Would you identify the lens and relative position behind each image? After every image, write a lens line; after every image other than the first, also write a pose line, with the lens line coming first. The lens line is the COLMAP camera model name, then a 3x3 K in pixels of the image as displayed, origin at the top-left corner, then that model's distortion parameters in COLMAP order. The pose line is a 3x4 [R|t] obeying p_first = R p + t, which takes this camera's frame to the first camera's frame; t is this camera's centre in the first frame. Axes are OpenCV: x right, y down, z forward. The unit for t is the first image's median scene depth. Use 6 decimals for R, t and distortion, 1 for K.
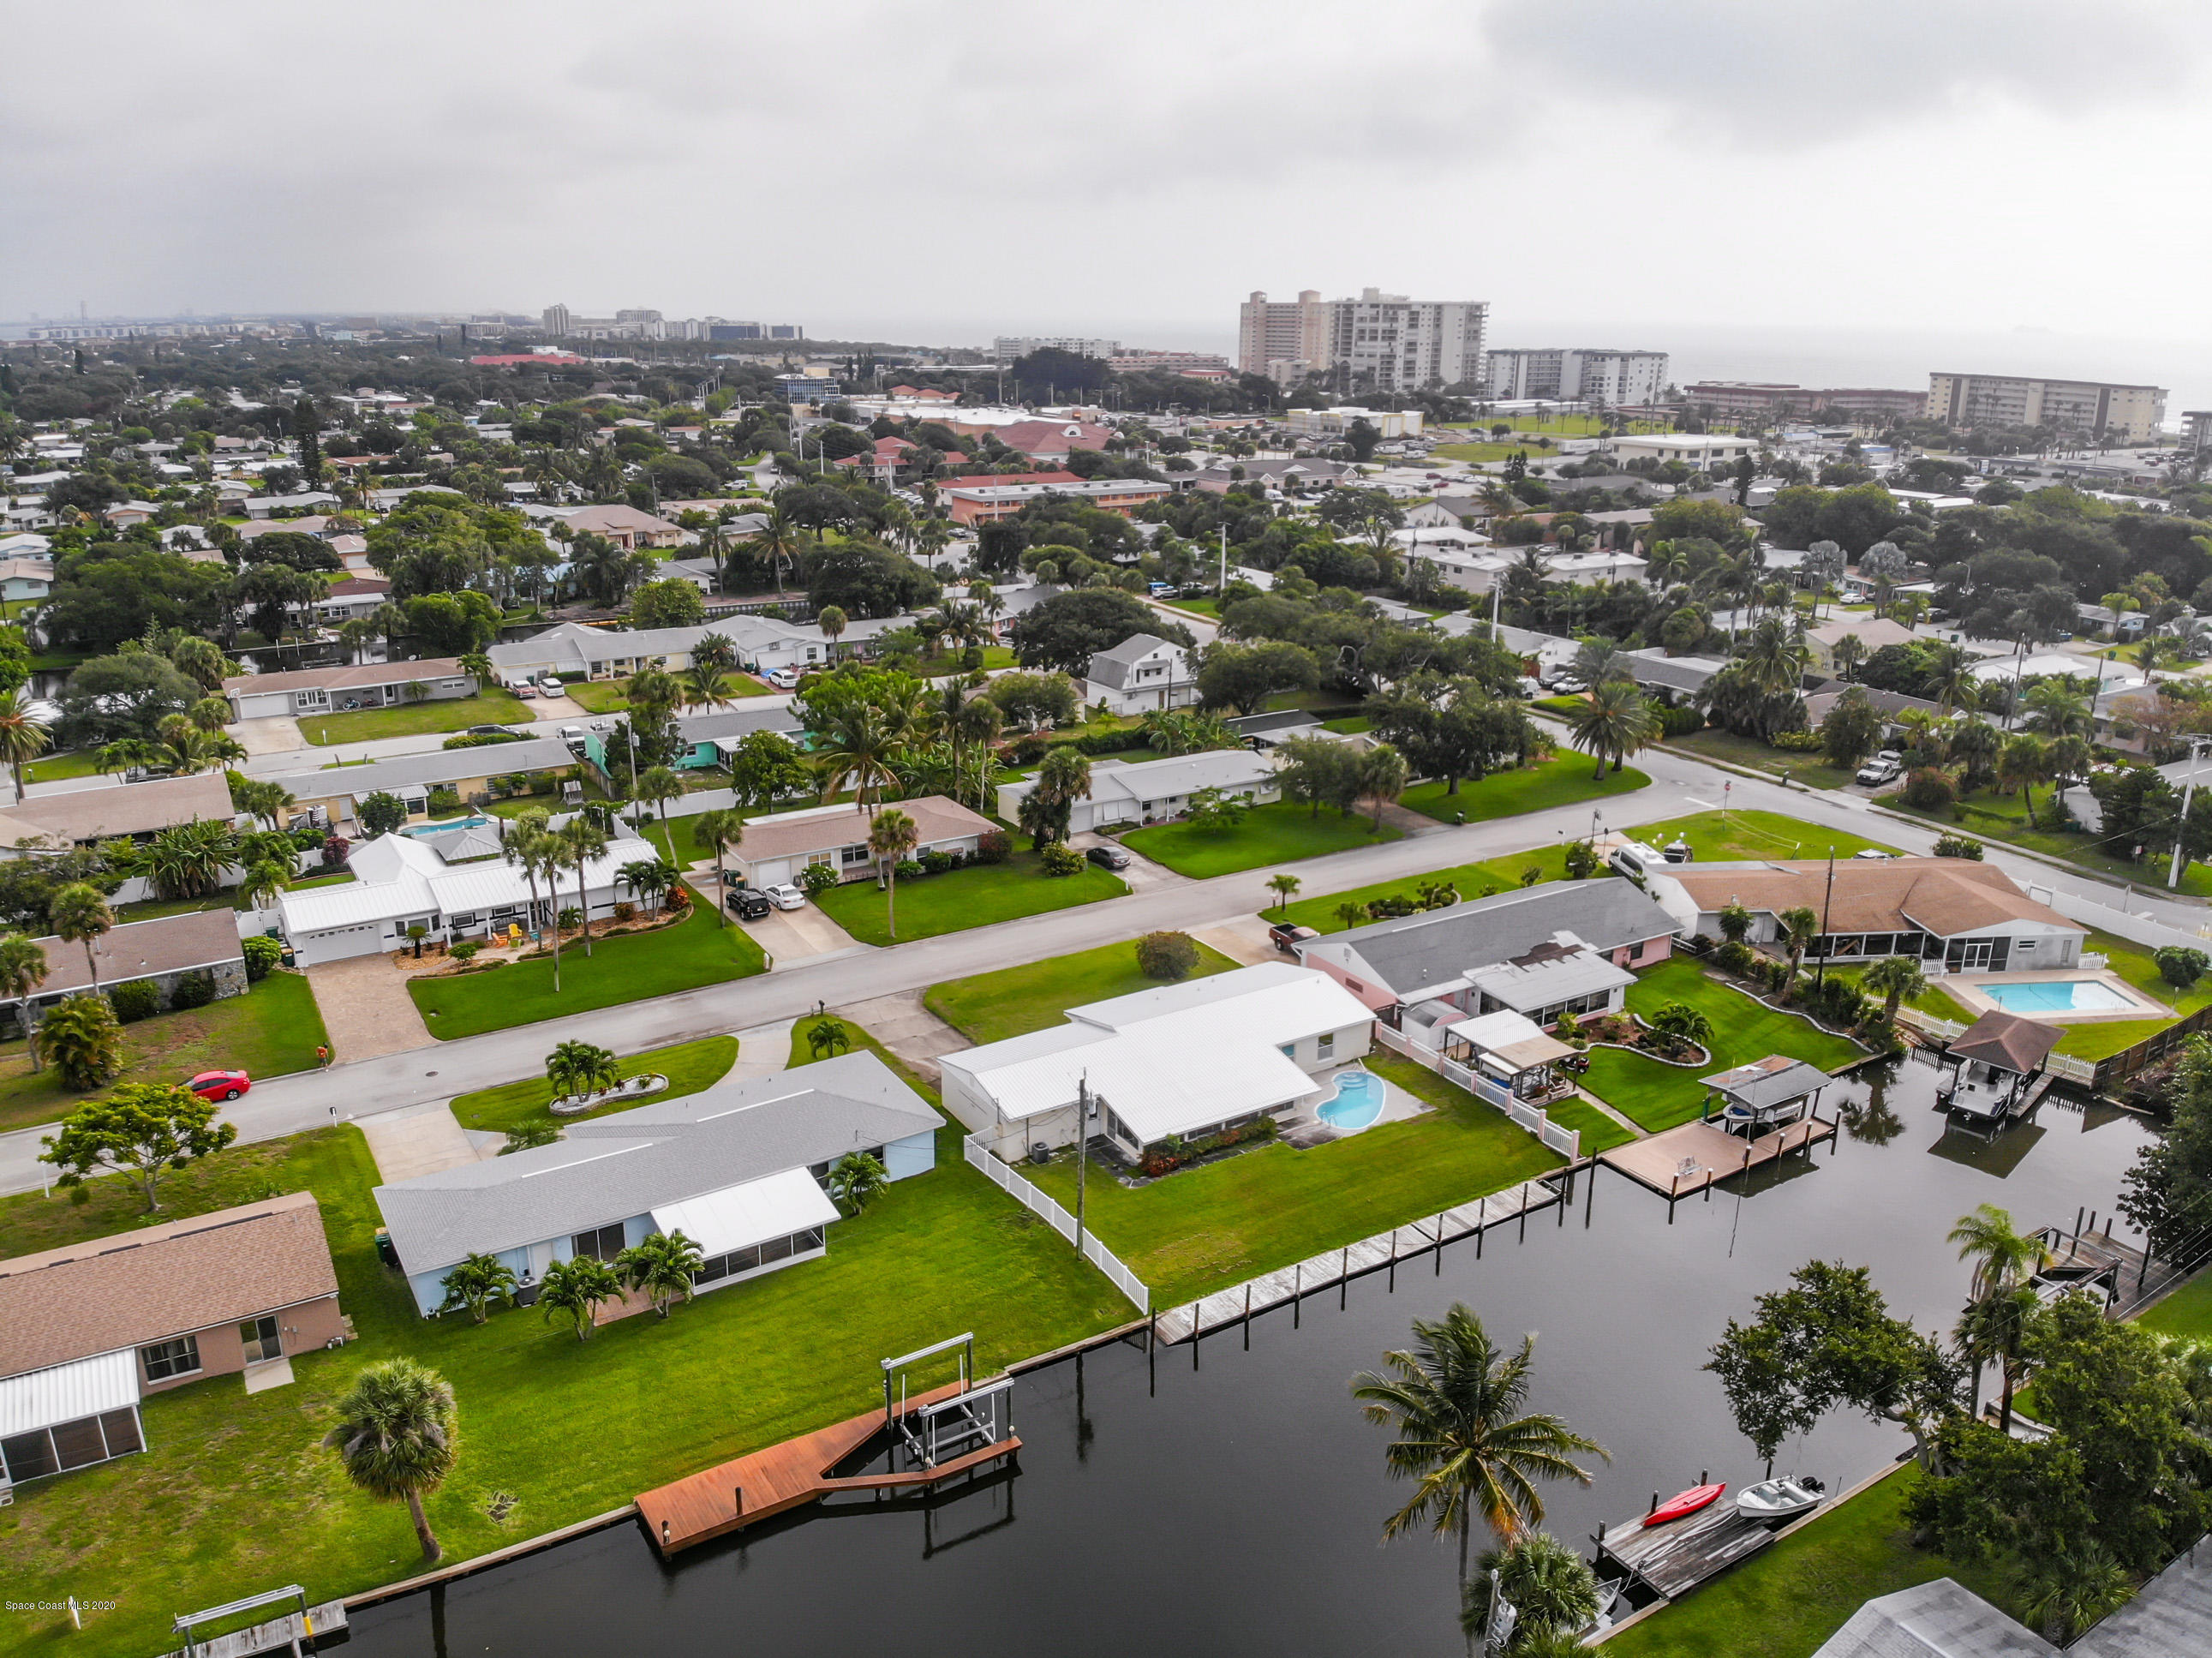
lens RADIAL K [[1560.1, 0, 1106.0], [0, 1560.1, 829.0], [0, 0, 1]] dist [0.113948, -0.320857]
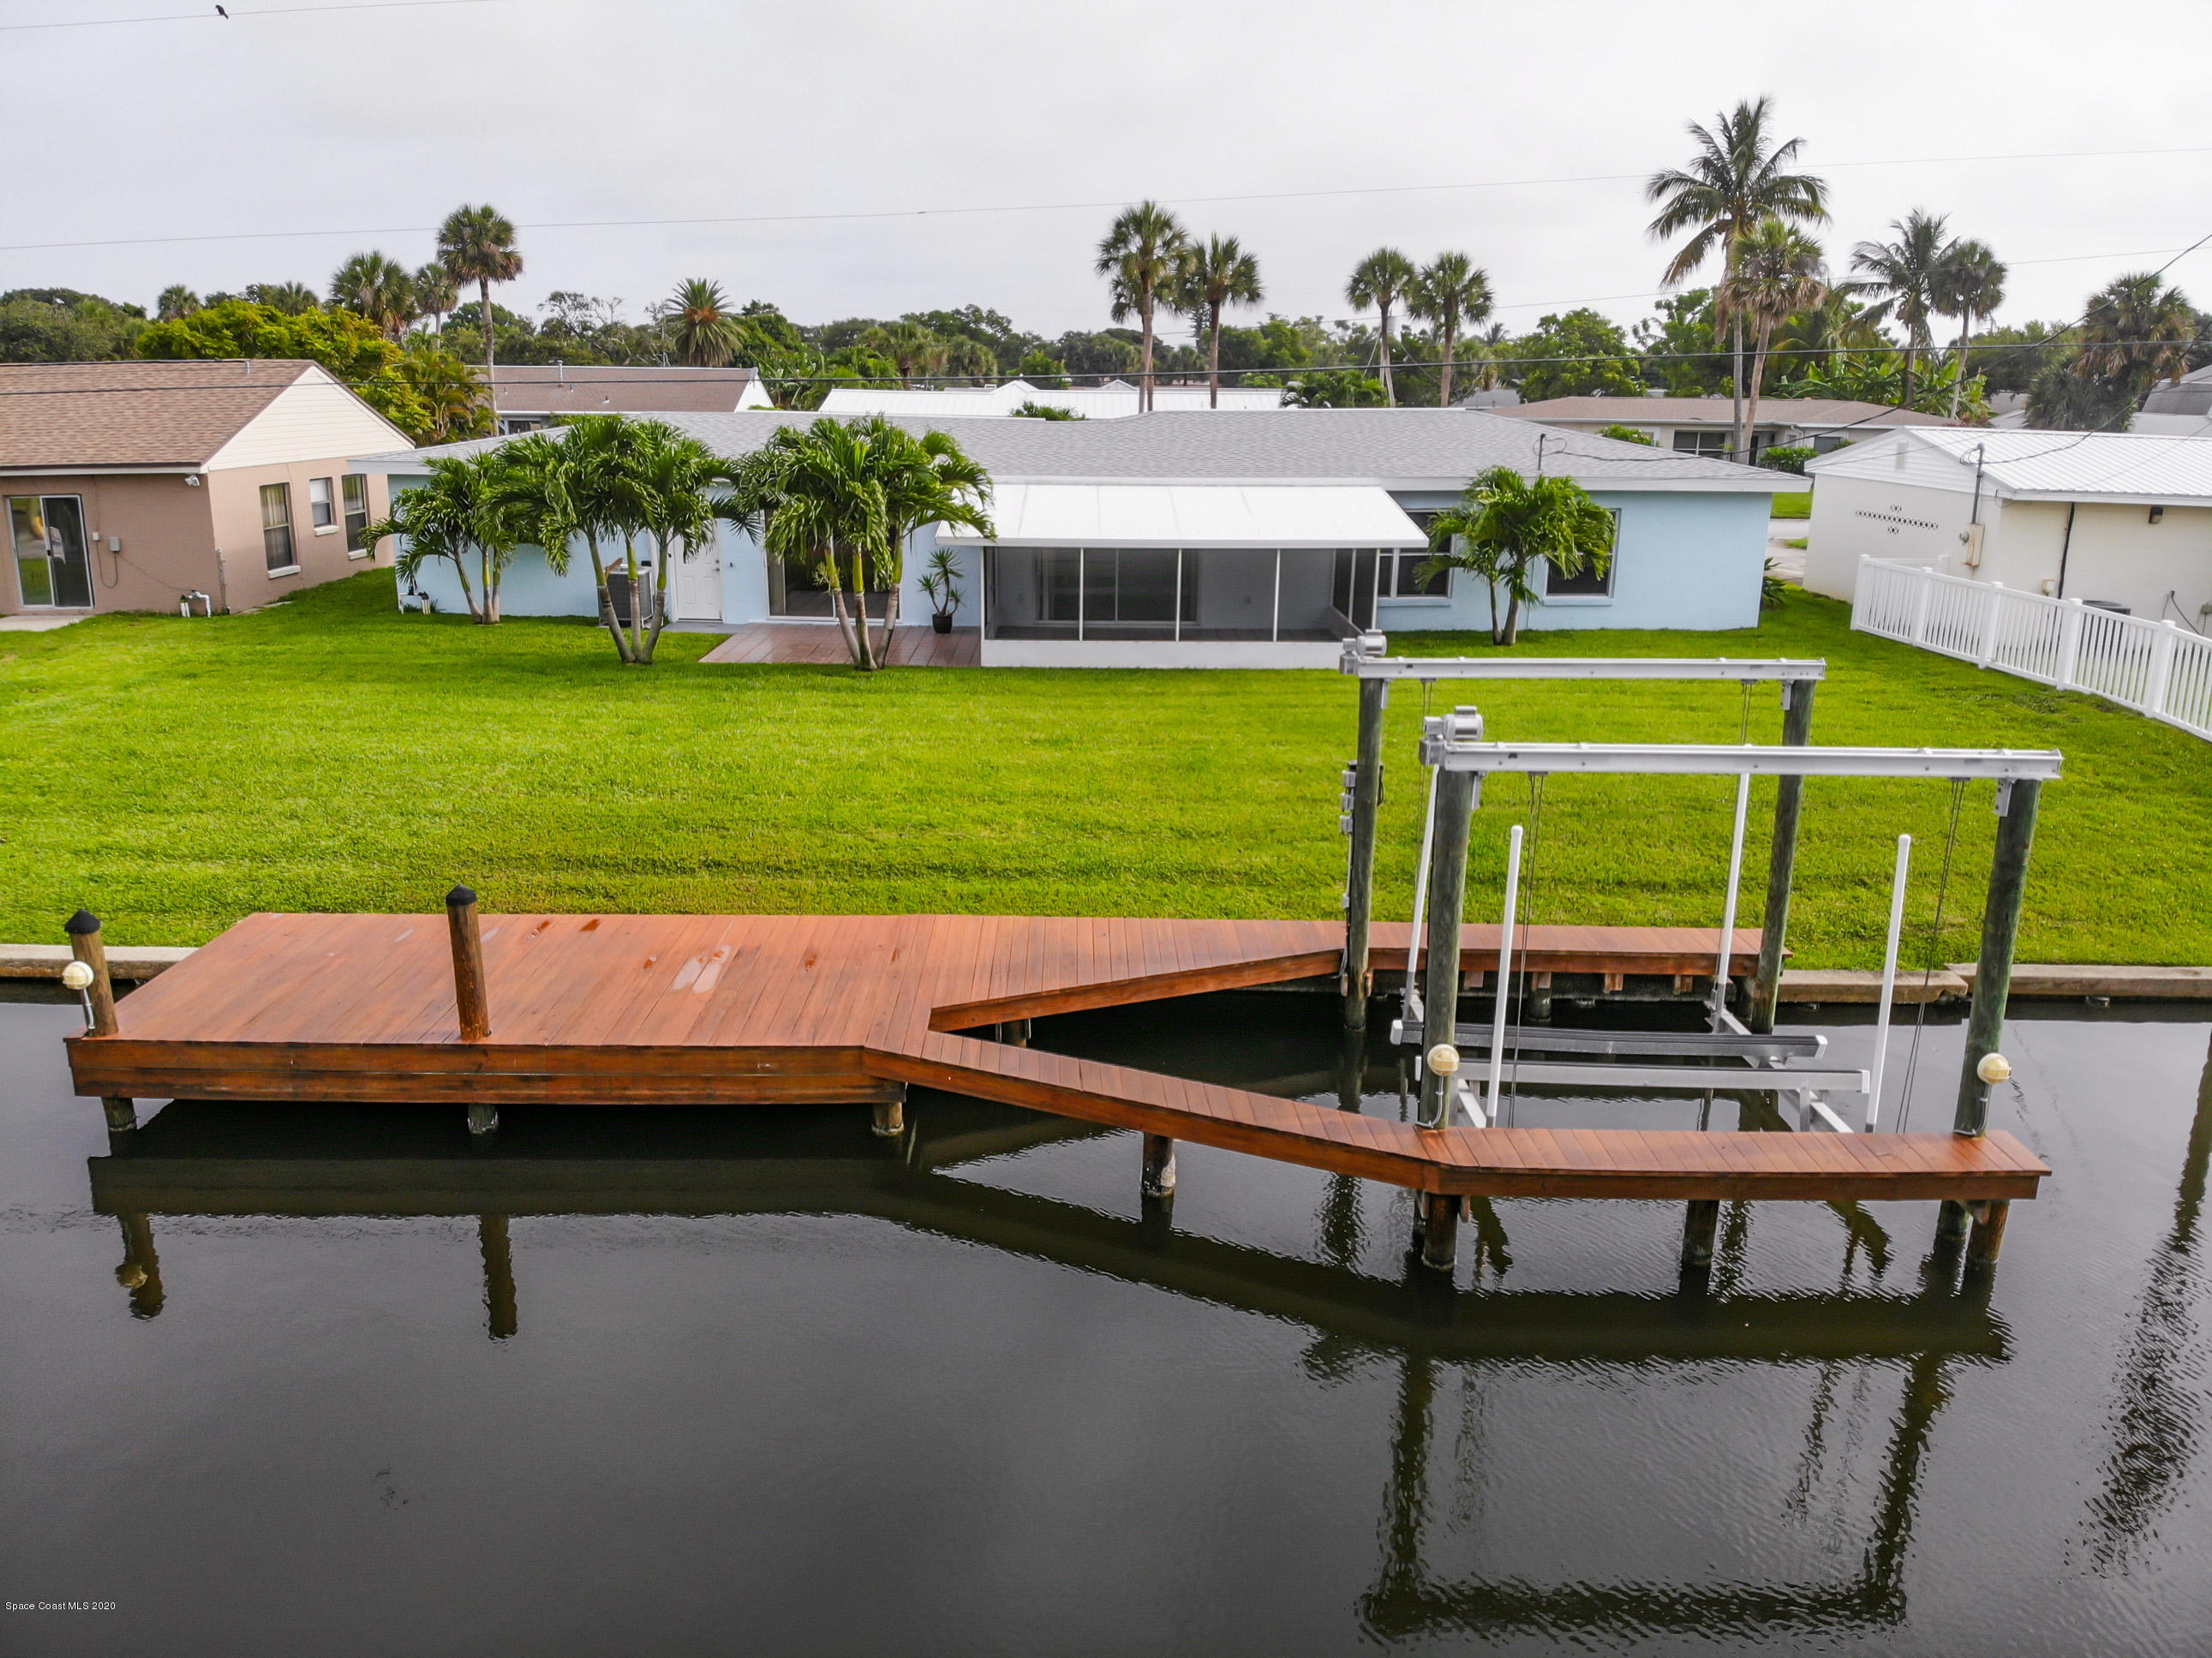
lens RADIAL K [[1626.5, 0, 1106.0], [0, 1626.5, 829.0], [0, 0, 1]] dist [0.059626, -0.162795]
pose [[0.854182, 0.145916, -0.499081, -0.046381], [-0.167290, 0.985906, 0.001931, 0.295148], [0.492329, 0.081842, 0.866553, 0.639246]]
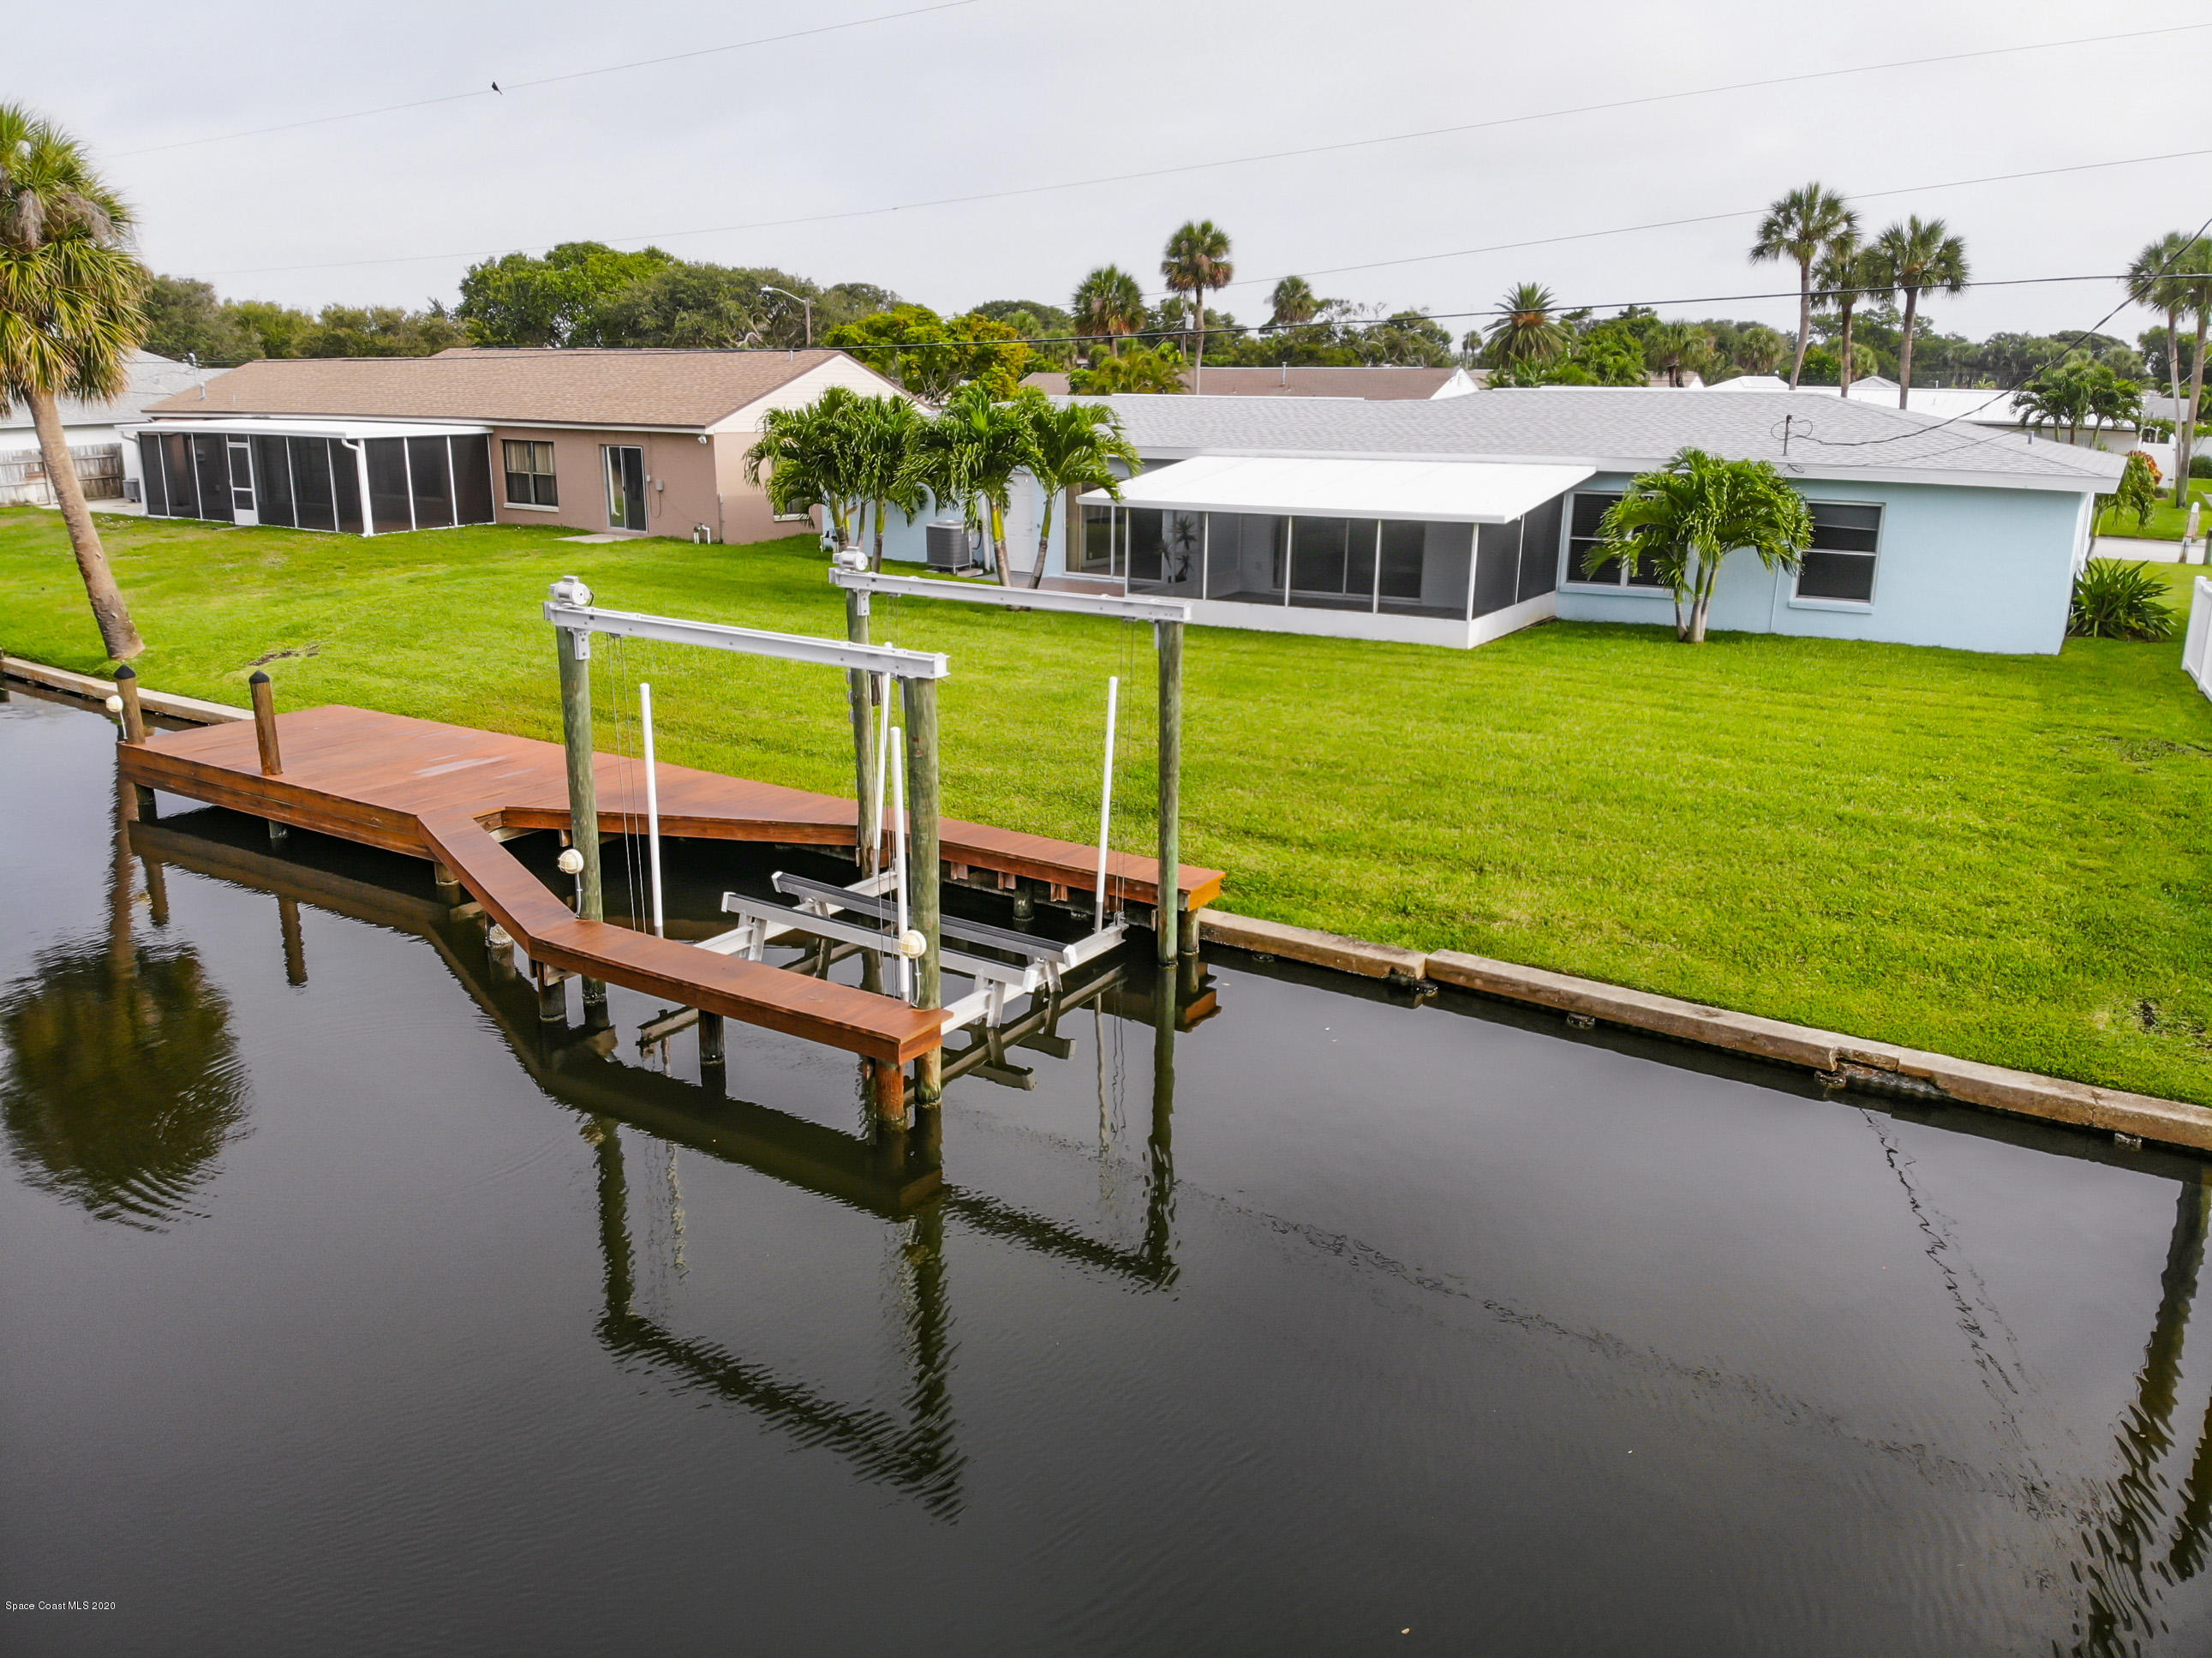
lens RADIAL K [[1626.5, 0, 1106.0], [0, 1626.5, 829.0], [0, 0, 1]] dist [0.059626, -0.162795]
pose [[0.435990, 0.242201, -0.866748, 0.086892], [-0.282094, 0.951347, 0.123943, 0.269134], [0.854597, 0.190466, 0.483101, 0.737949]]
